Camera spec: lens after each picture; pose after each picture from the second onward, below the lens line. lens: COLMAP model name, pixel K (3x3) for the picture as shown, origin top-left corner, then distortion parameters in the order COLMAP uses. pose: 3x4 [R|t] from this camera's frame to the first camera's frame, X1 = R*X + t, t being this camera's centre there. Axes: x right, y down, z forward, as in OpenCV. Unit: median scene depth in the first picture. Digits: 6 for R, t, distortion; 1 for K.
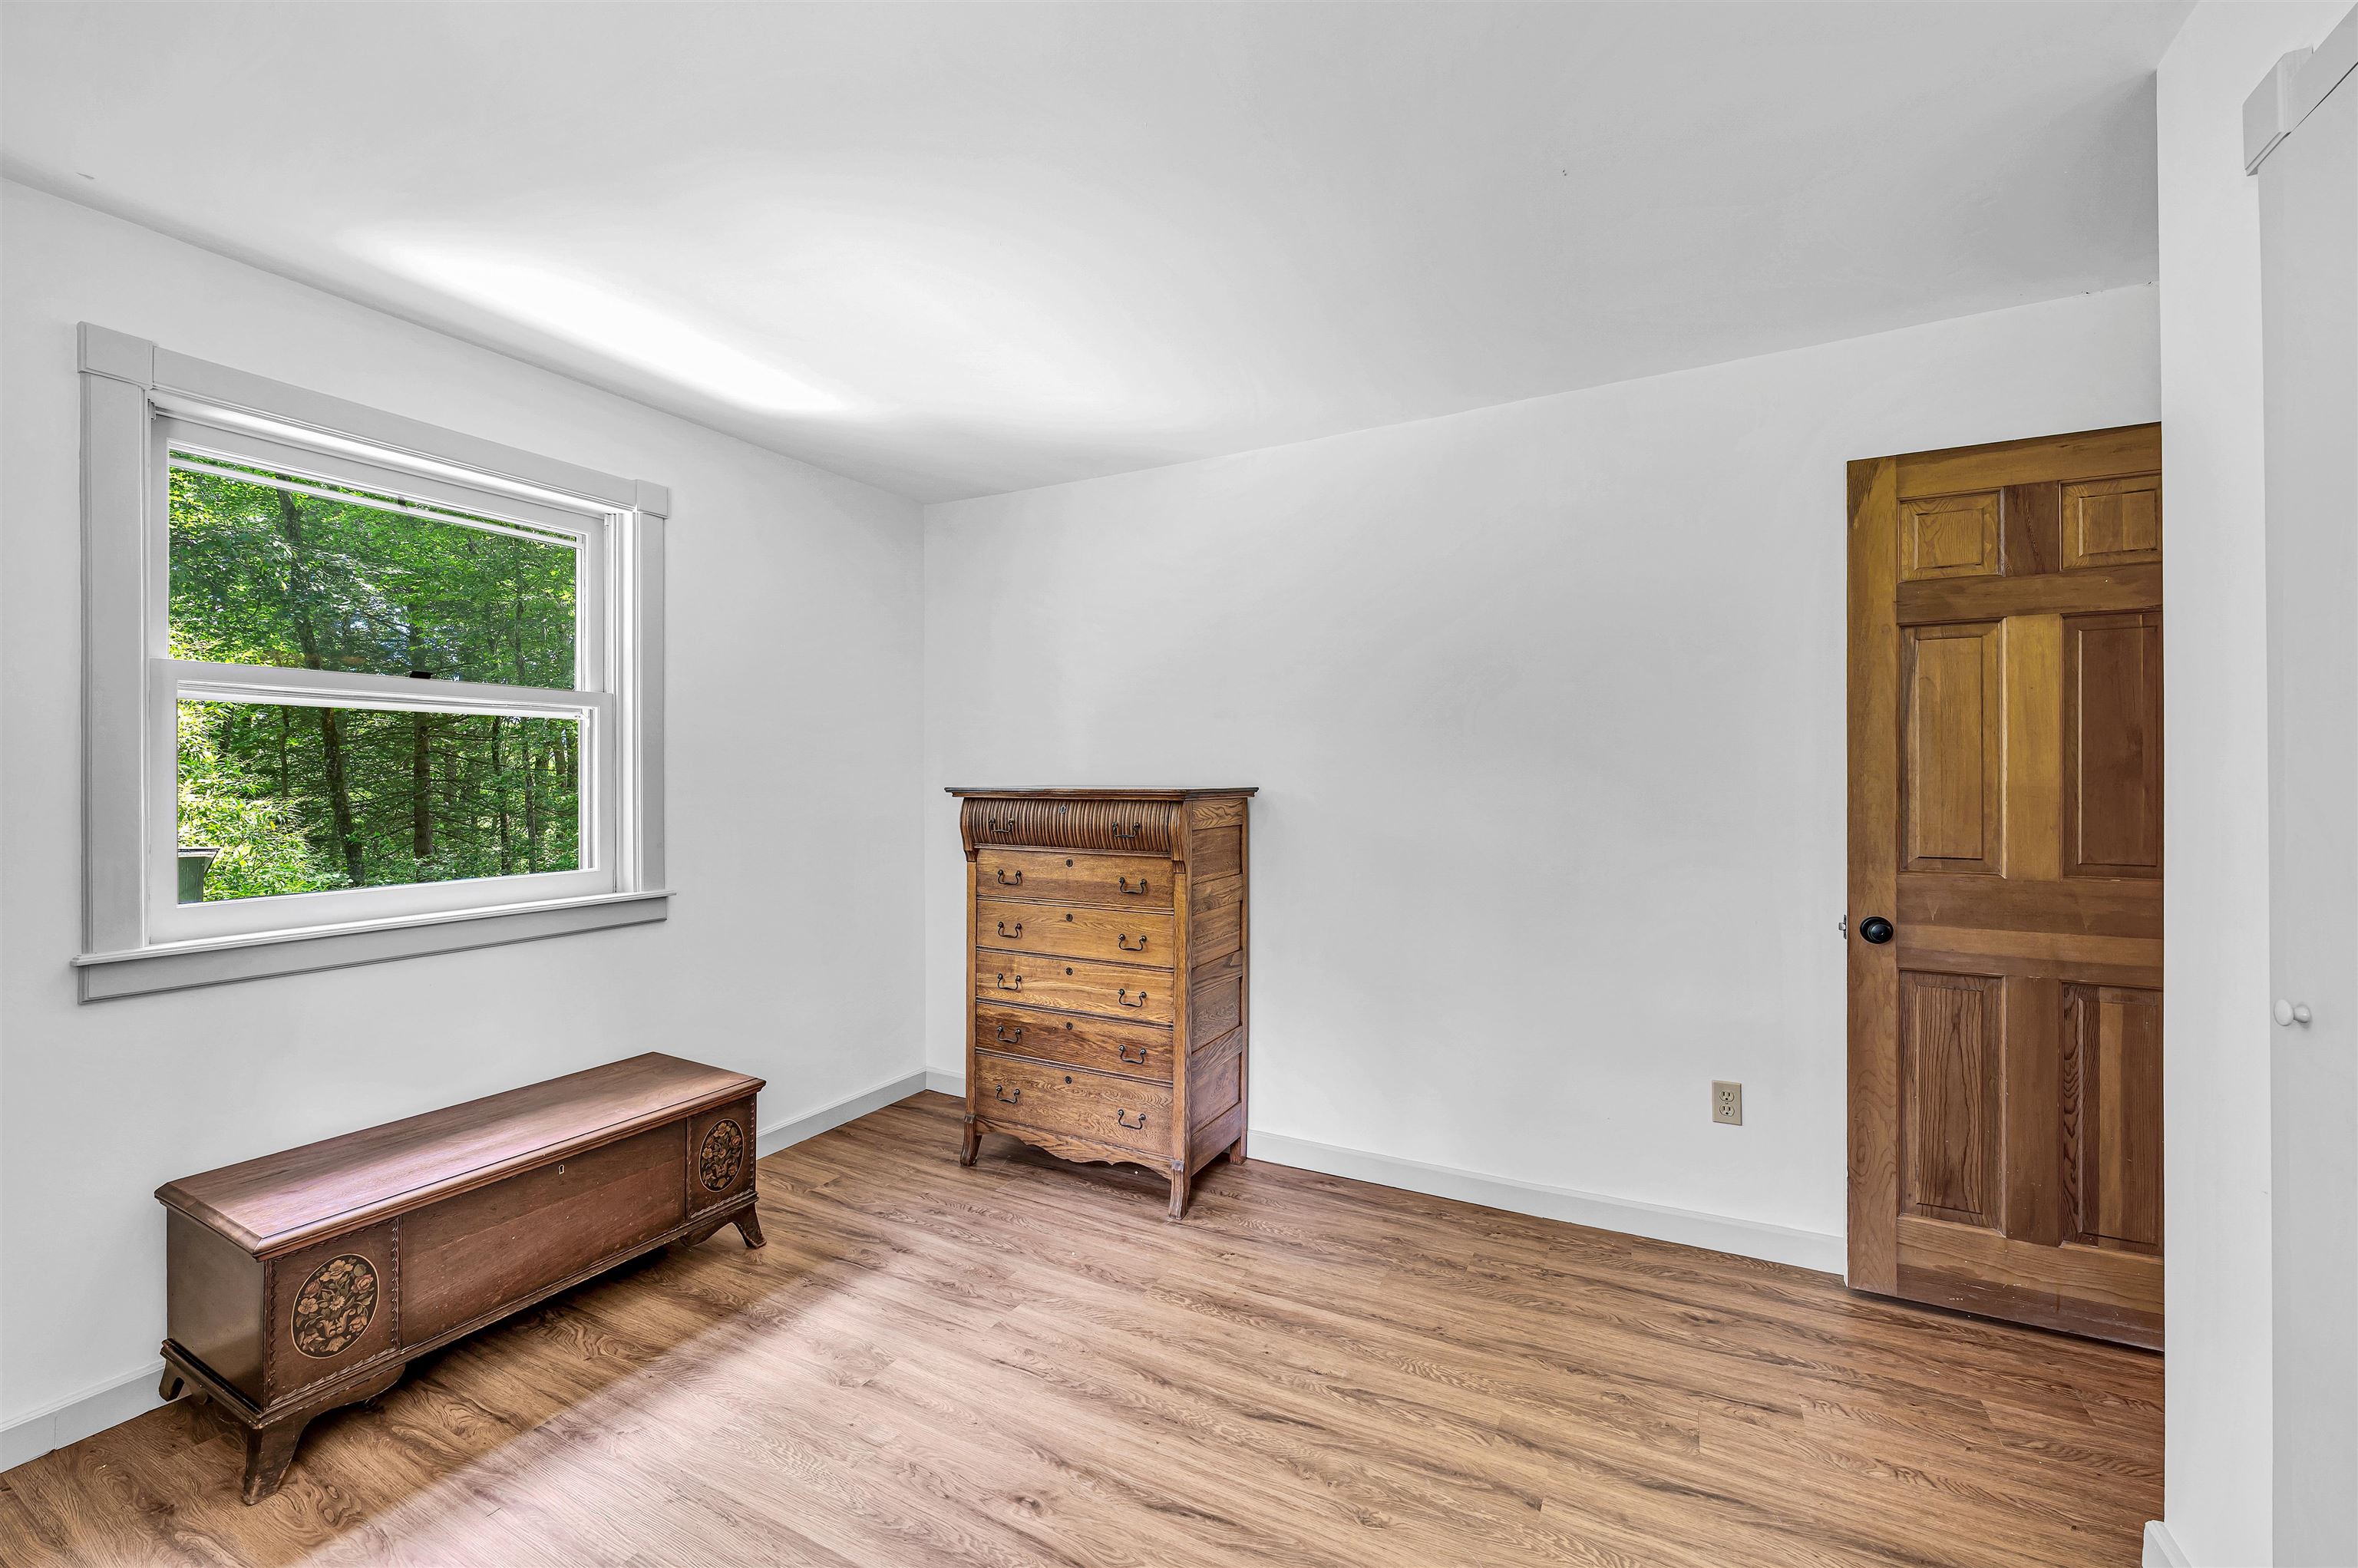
lens RADIAL K [[939.1, 0, 1173.1], [0, 939.1, 774.7], [0, 0, 1]] dist [-0.000052, 0.000484]
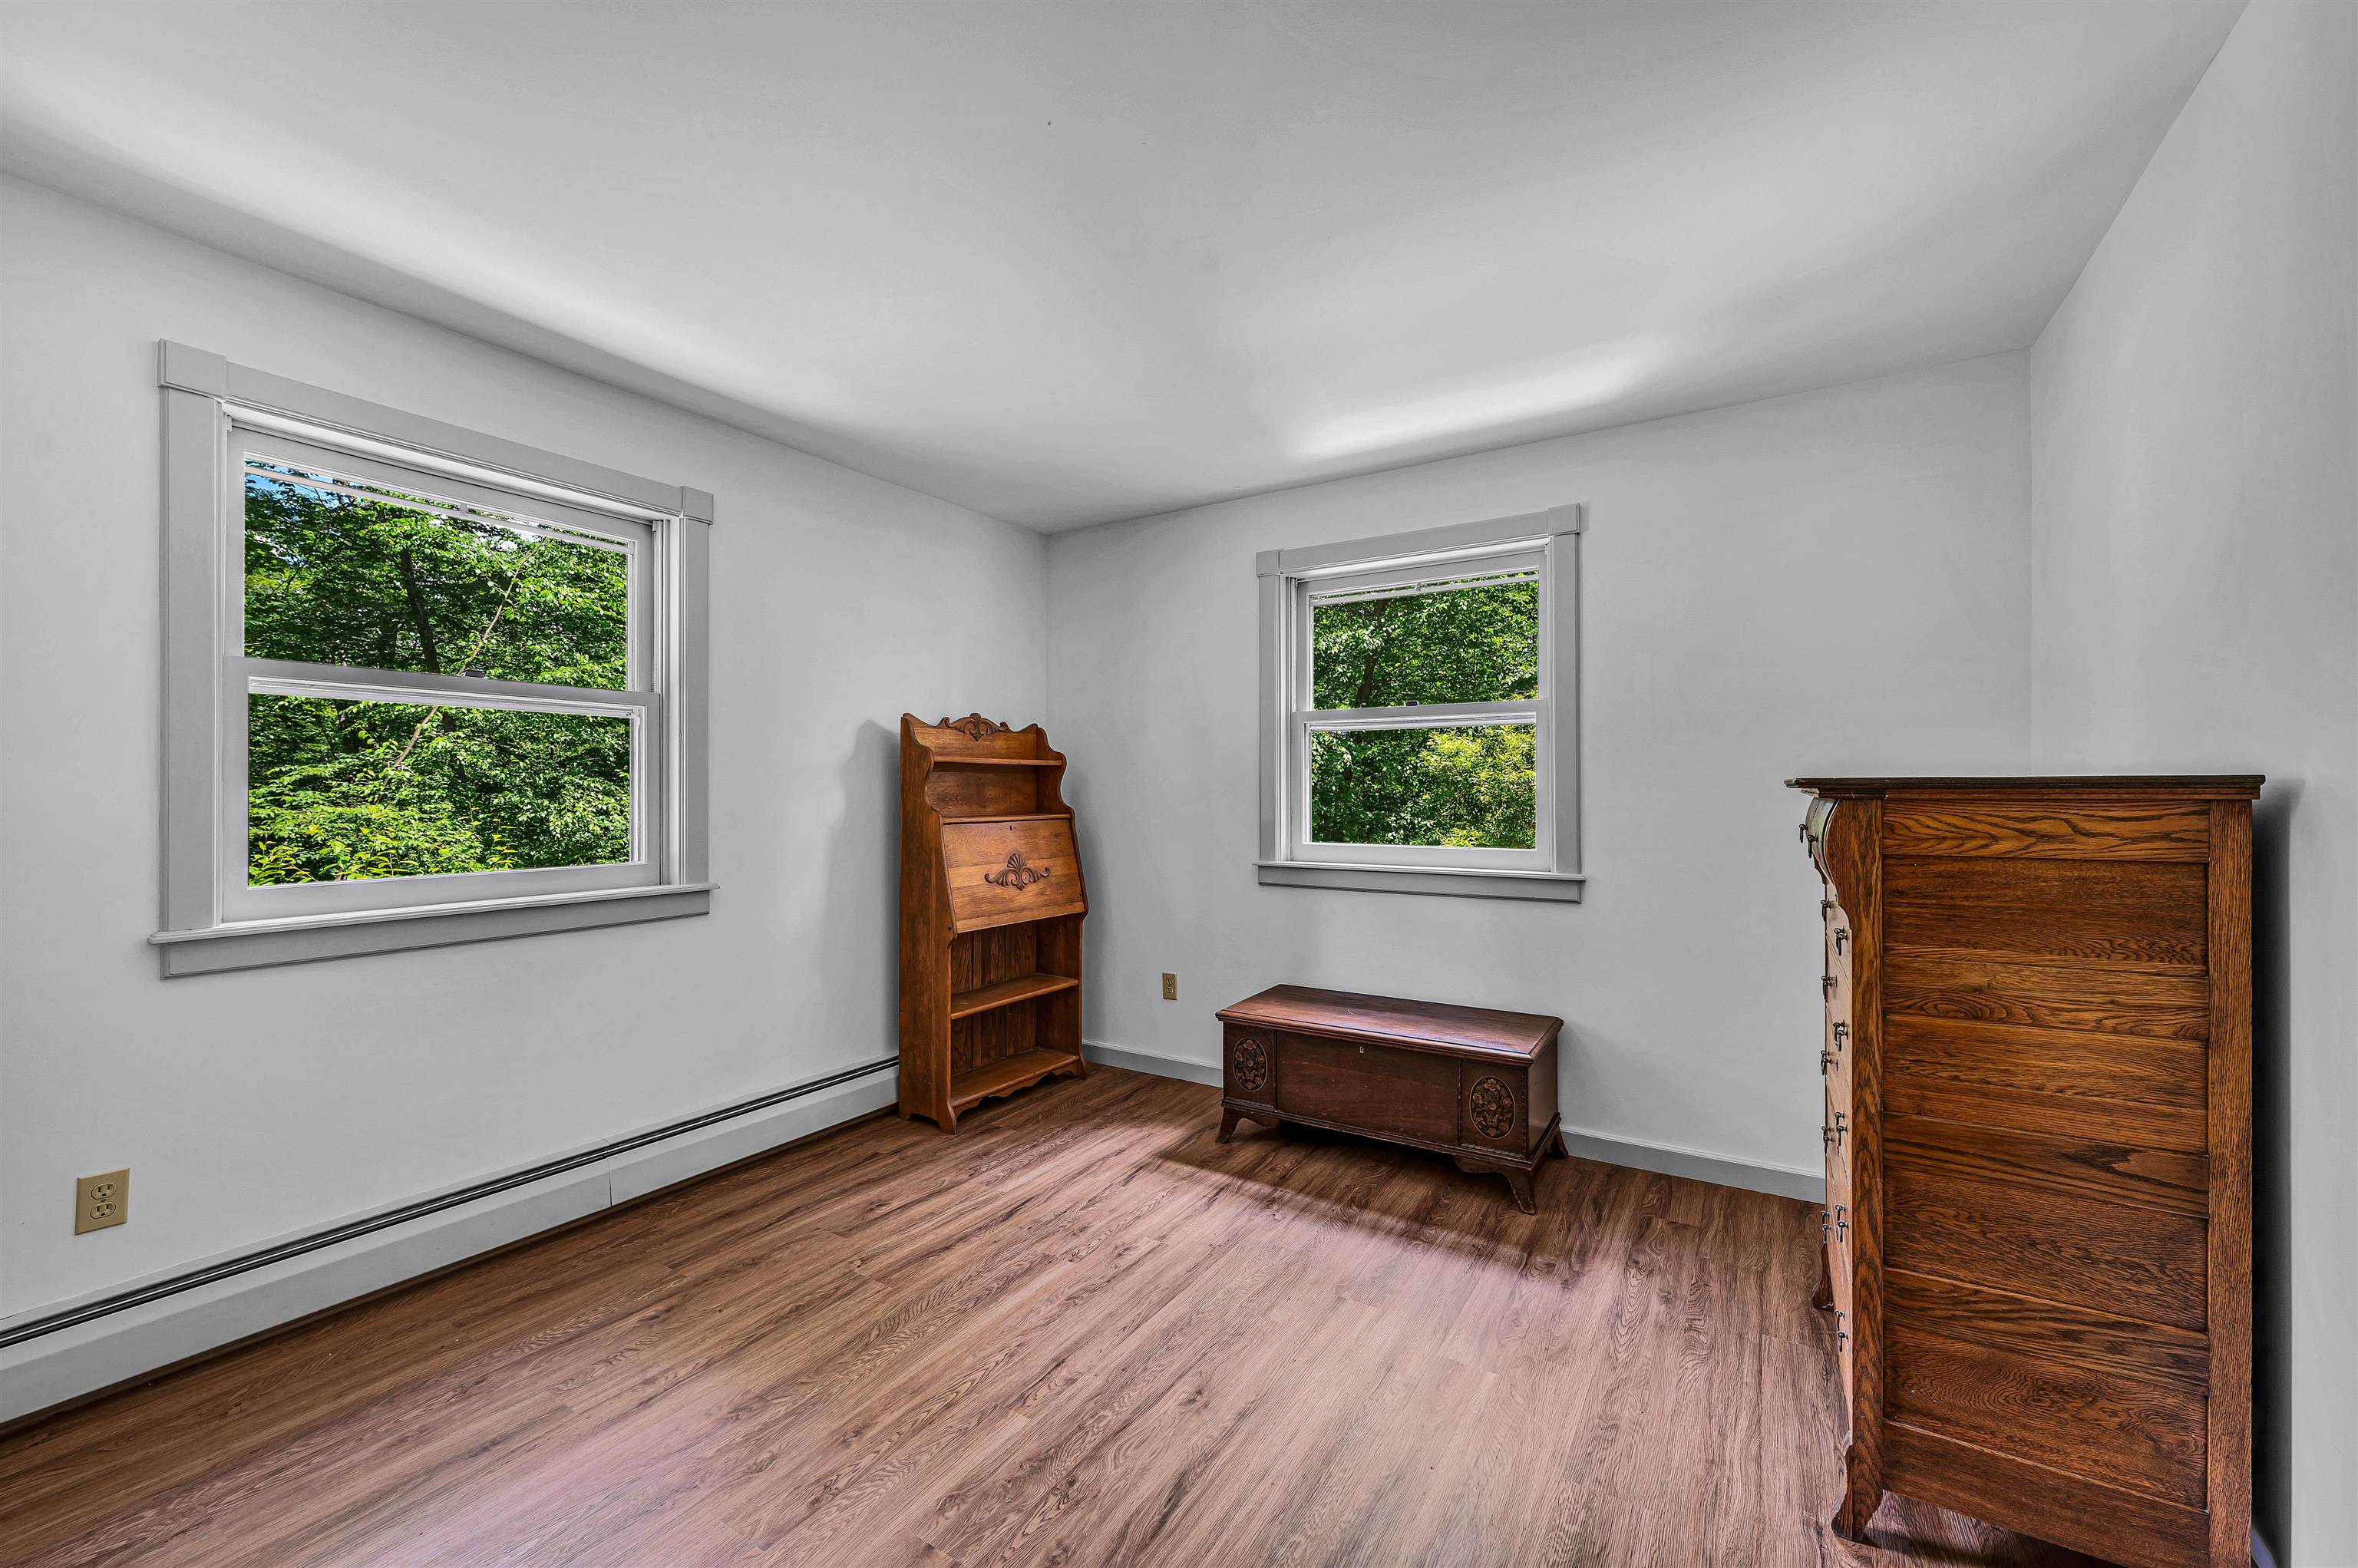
lens RADIAL K [[939.1, 0, 1191.4], [0, 939.1, 782.9], [0, 0, 1]] dist [-0.000052, 0.000484]
pose [[-0.059270, -0.000366, -0.998242, 0.757942], [0.006935, 0.999976, -0.000778, 0.018732], [0.998218, -0.006969, -0.059266, 0.816025]]
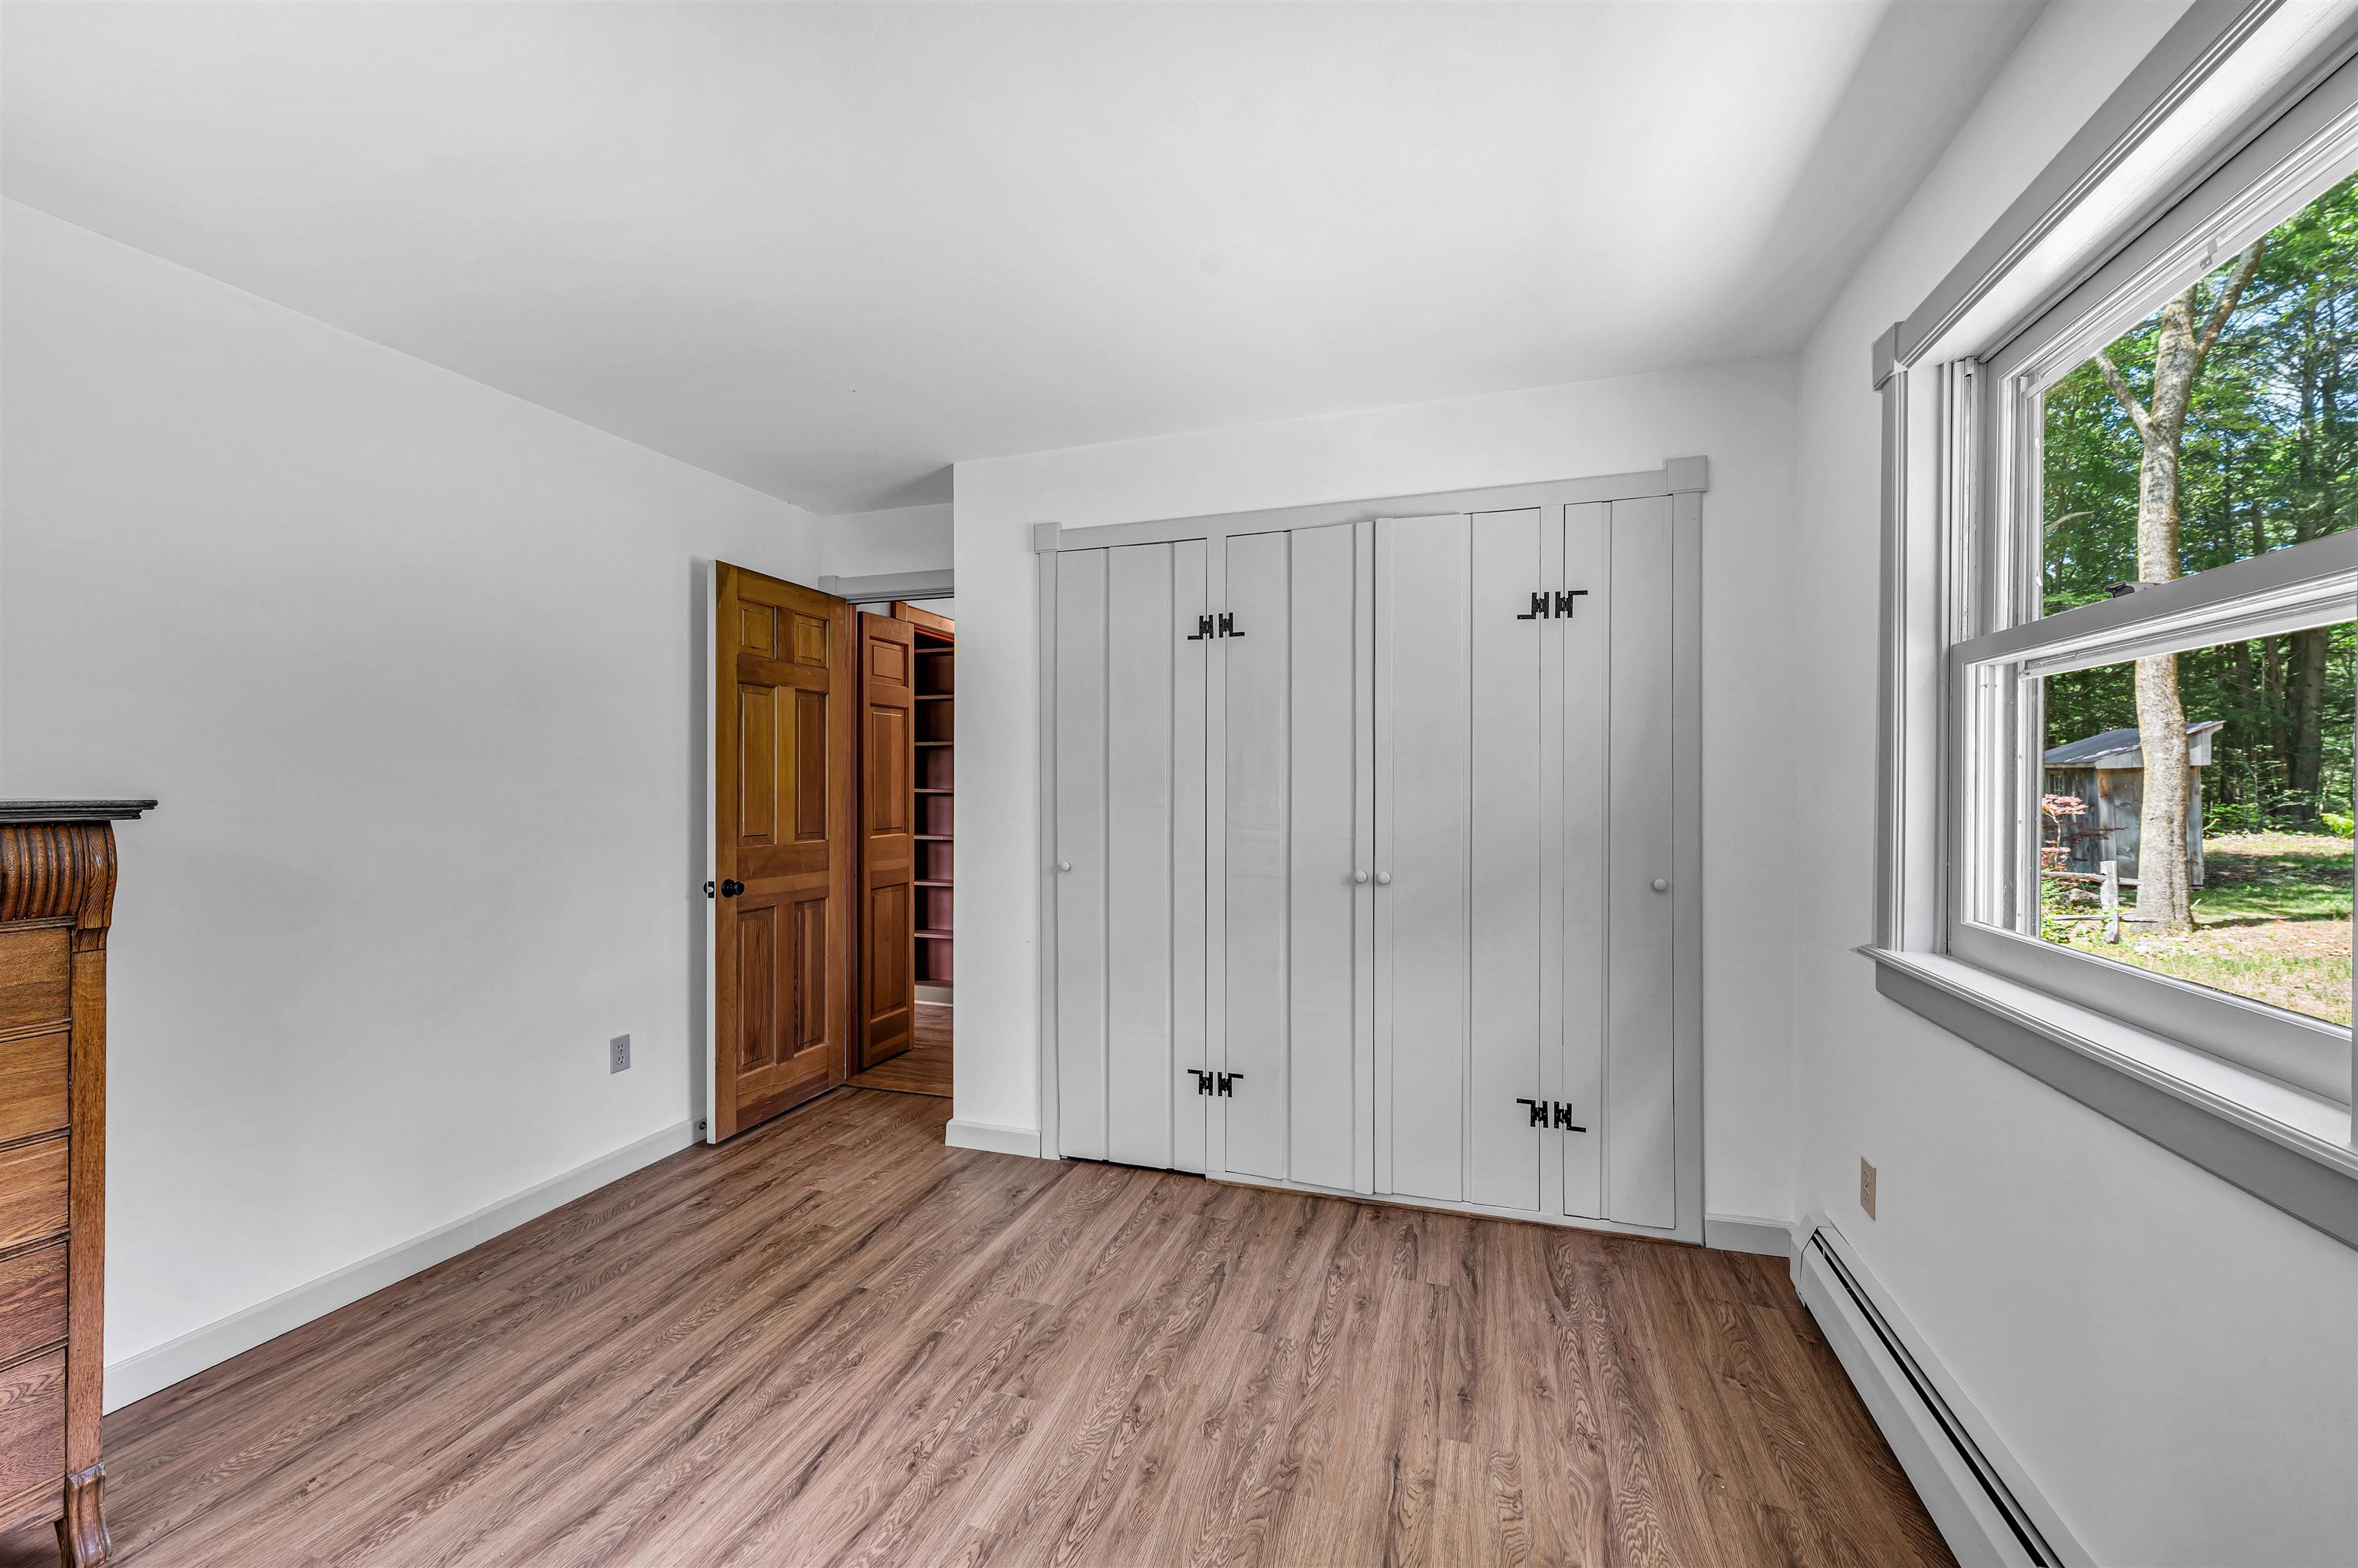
lens RADIAL K [[939.1, 0, 1177.7], [0, 939.1, 786.0], [0, 0, 1]] dist [-0.000052, 0.000484]
pose [[-0.165310, -0.000777, 0.986241, -0.835618], [-0.000576, 1.000000, 0.000692, 0.005829], [-0.986241, -0.000454, -0.165311, 0.577369]]
